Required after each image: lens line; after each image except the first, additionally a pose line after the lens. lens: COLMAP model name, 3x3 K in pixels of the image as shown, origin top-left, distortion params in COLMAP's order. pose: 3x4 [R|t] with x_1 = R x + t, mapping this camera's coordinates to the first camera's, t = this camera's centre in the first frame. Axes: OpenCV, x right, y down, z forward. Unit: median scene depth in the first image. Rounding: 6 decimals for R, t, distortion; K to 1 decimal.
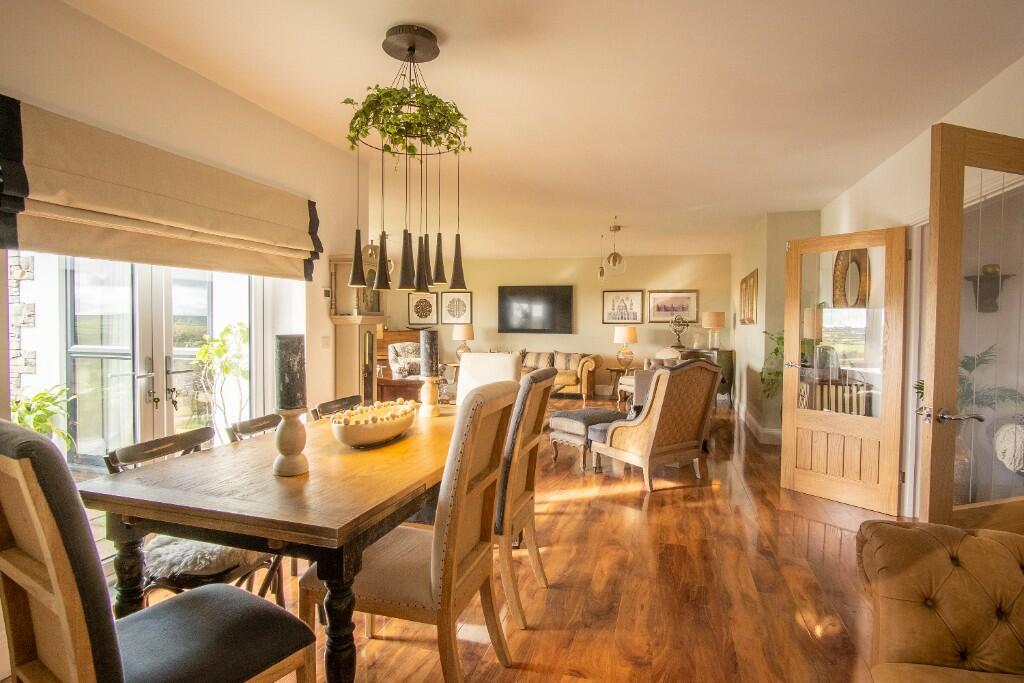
lens RADIAL K [[555.9, 0, 512.0], [0, 555.9, 341.5], [0, 0, 1]] dist [-0.016038, 0.000284]
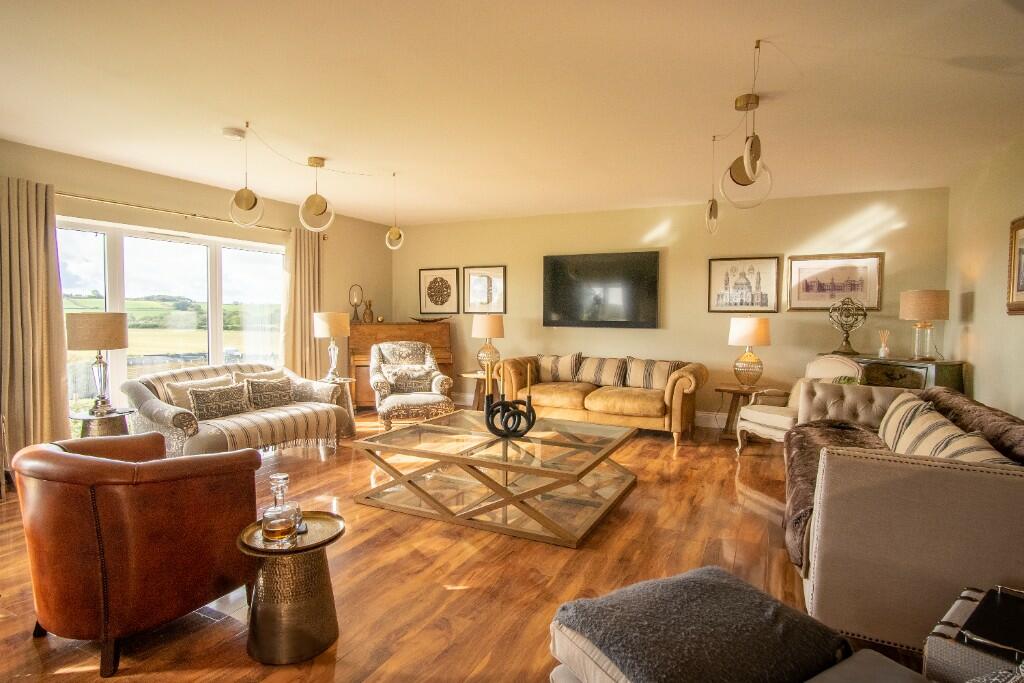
lens RADIAL K [[555.9, 0, 512.0], [0, 555.9, 341.5], [0, 0, 1]] dist [-0.016038, 0.000284]
pose [[0.986573, 0.006133, -0.163208, 0.050948], [-0.002755, 0.999777, 0.020915, -0.012623], [0.163300, -0.020184, 0.986370, 0.371784]]
